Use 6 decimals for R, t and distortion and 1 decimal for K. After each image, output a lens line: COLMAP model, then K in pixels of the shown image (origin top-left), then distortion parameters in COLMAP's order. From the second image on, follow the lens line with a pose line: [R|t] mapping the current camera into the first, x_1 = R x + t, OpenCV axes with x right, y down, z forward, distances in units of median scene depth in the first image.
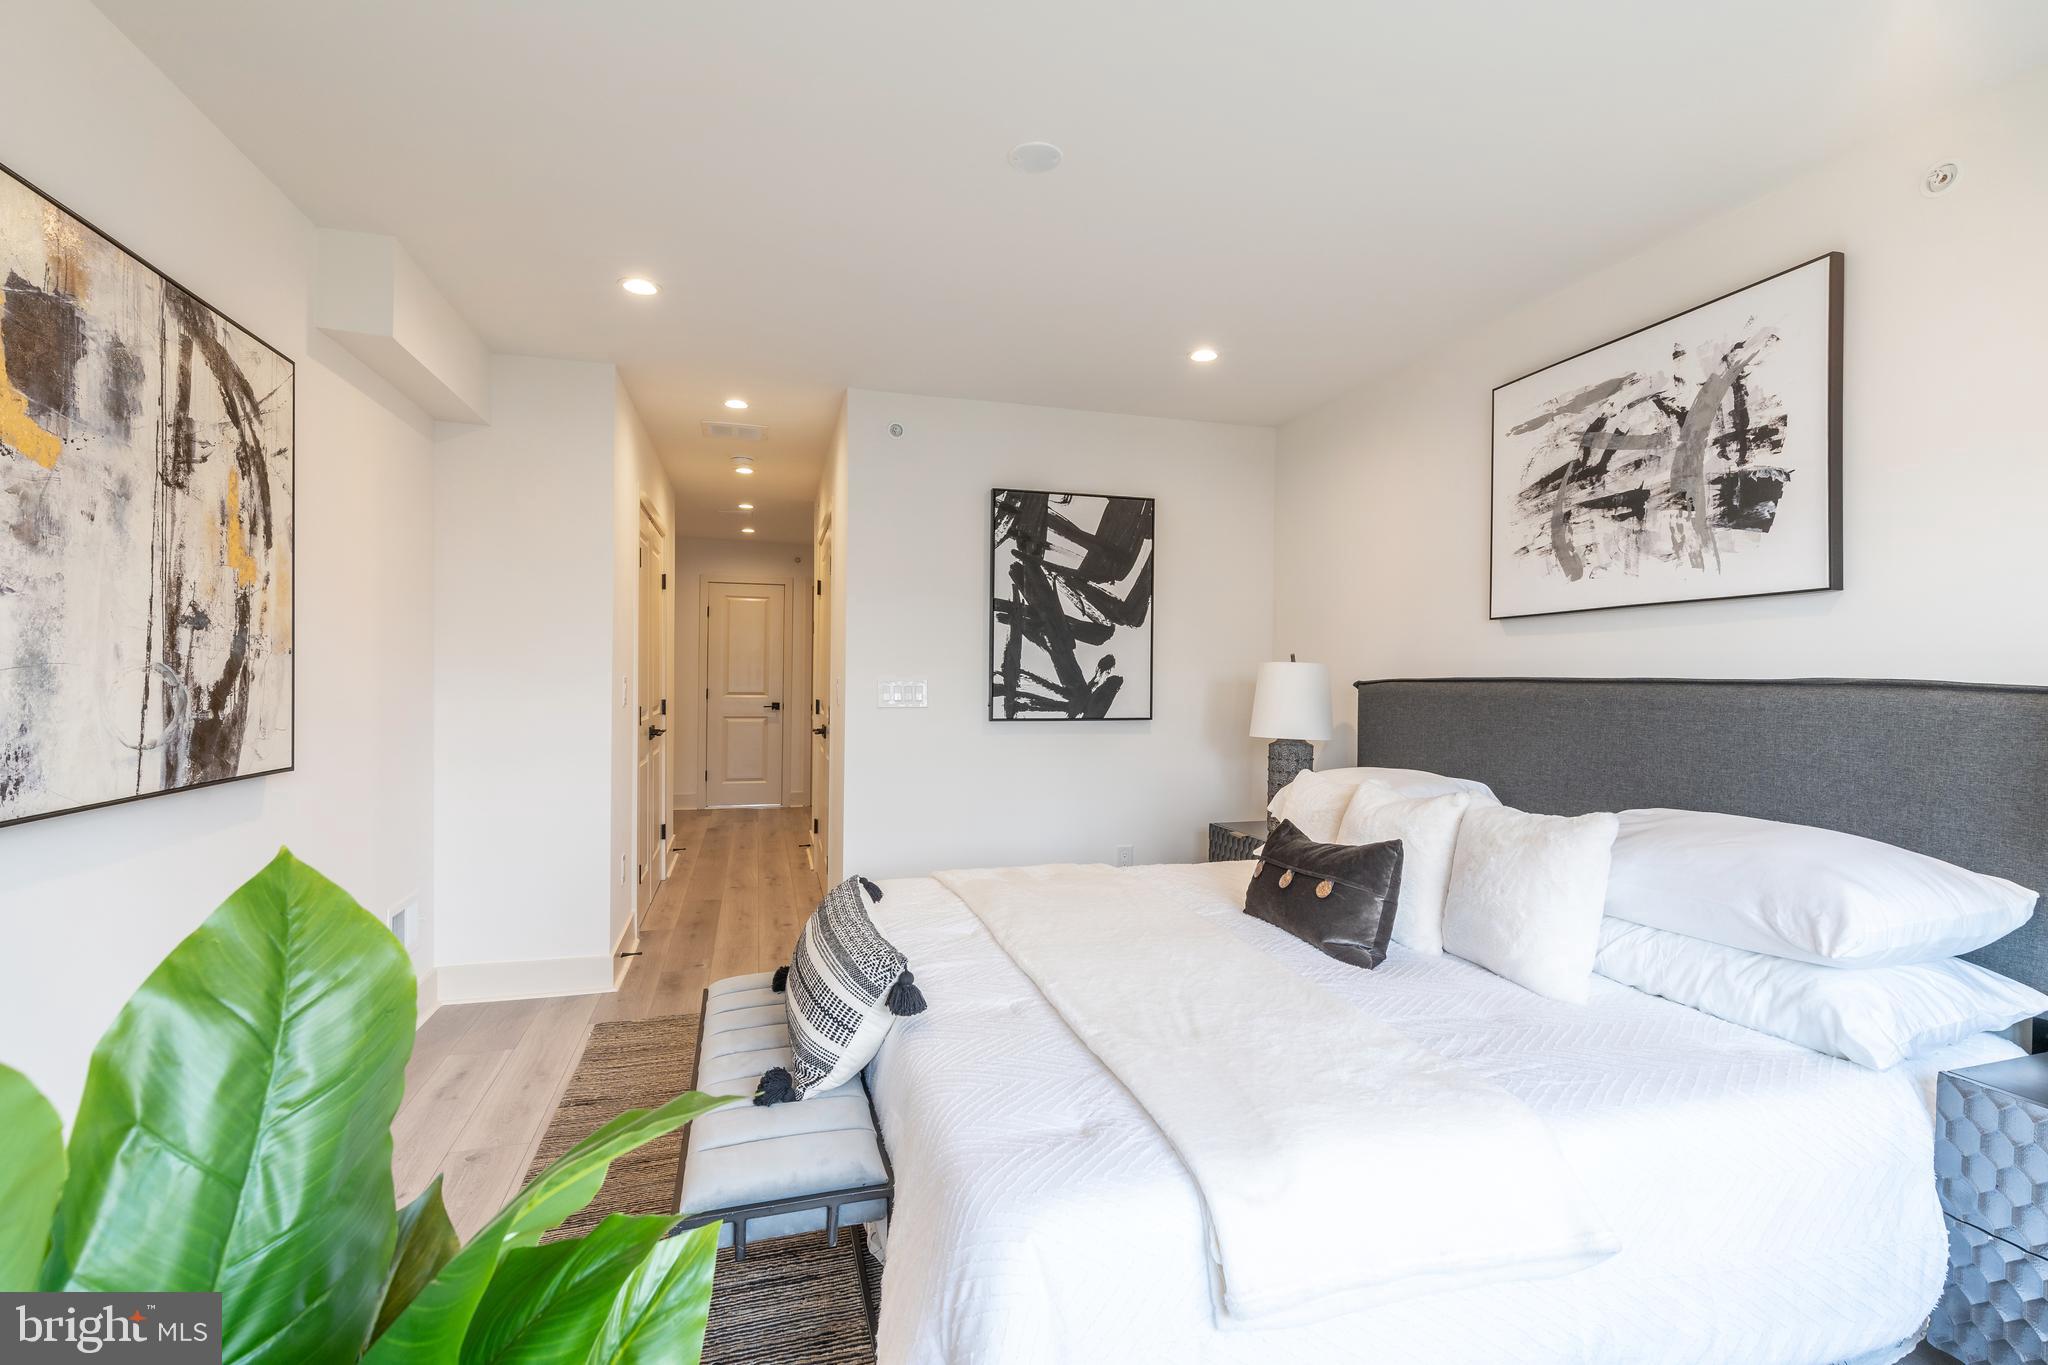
lens RADIAL K [[939.5, 0, 1041.9], [0, 939.5, 672.2], [0, 0, 1]] dist [0.010786, -0.000520]
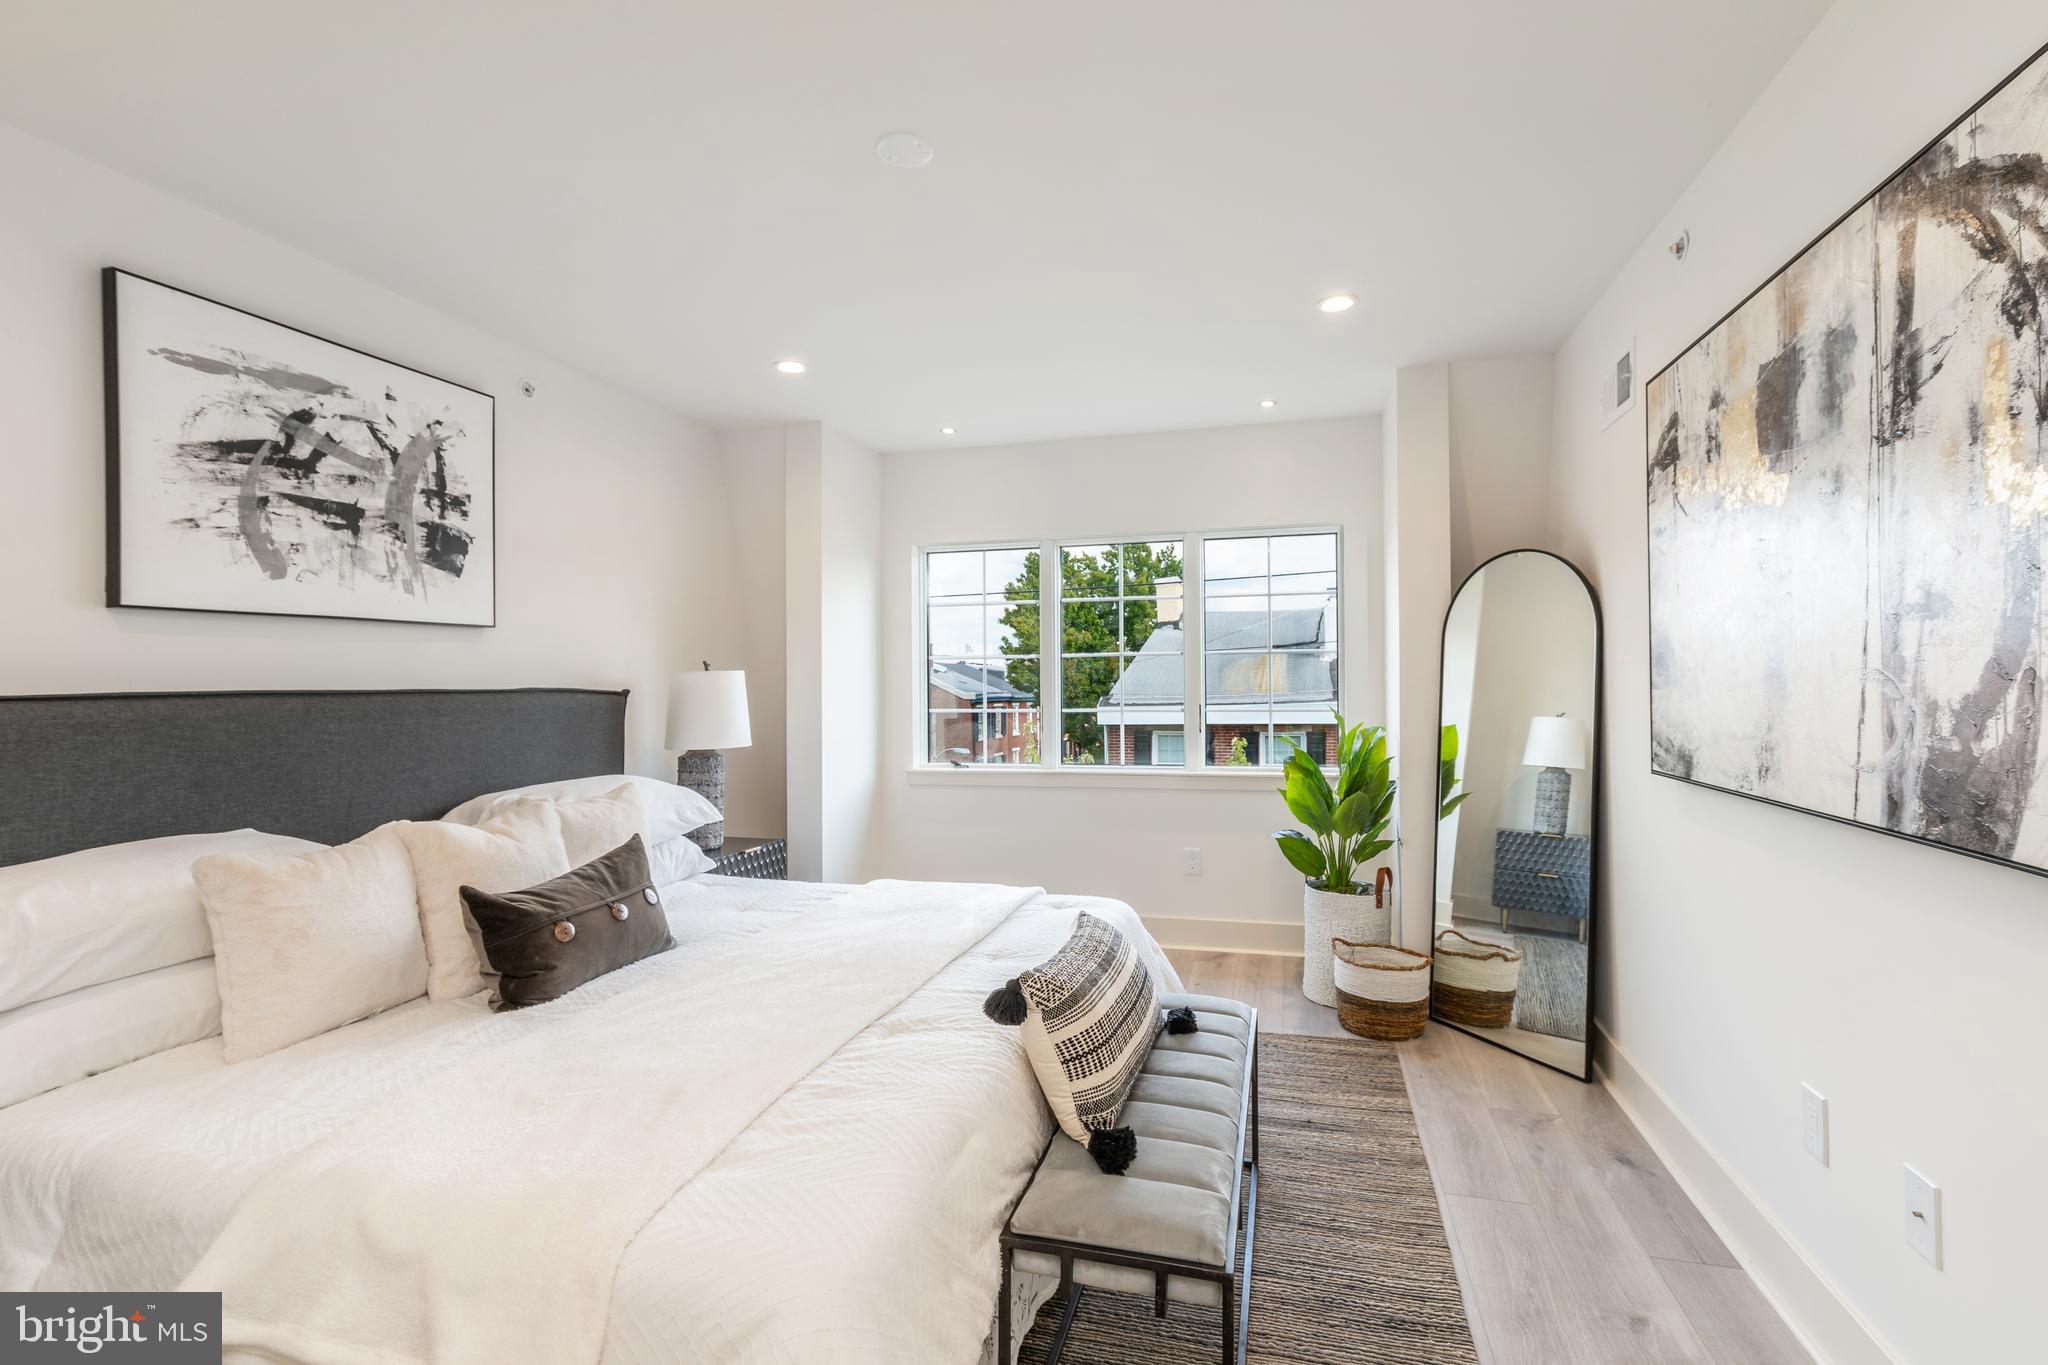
lens RADIAL K [[939.5, 0, 1028.7], [0, 939.5, 683.2], [0, 0, 1]] dist [0.010786, -0.000520]
pose [[-0.841339, 0.001600, 0.540506, -0.553056], [0.002116, 0.999998, 0.000334, 0.000370], [-0.540504, 0.001425, -0.841340, 1.519035]]
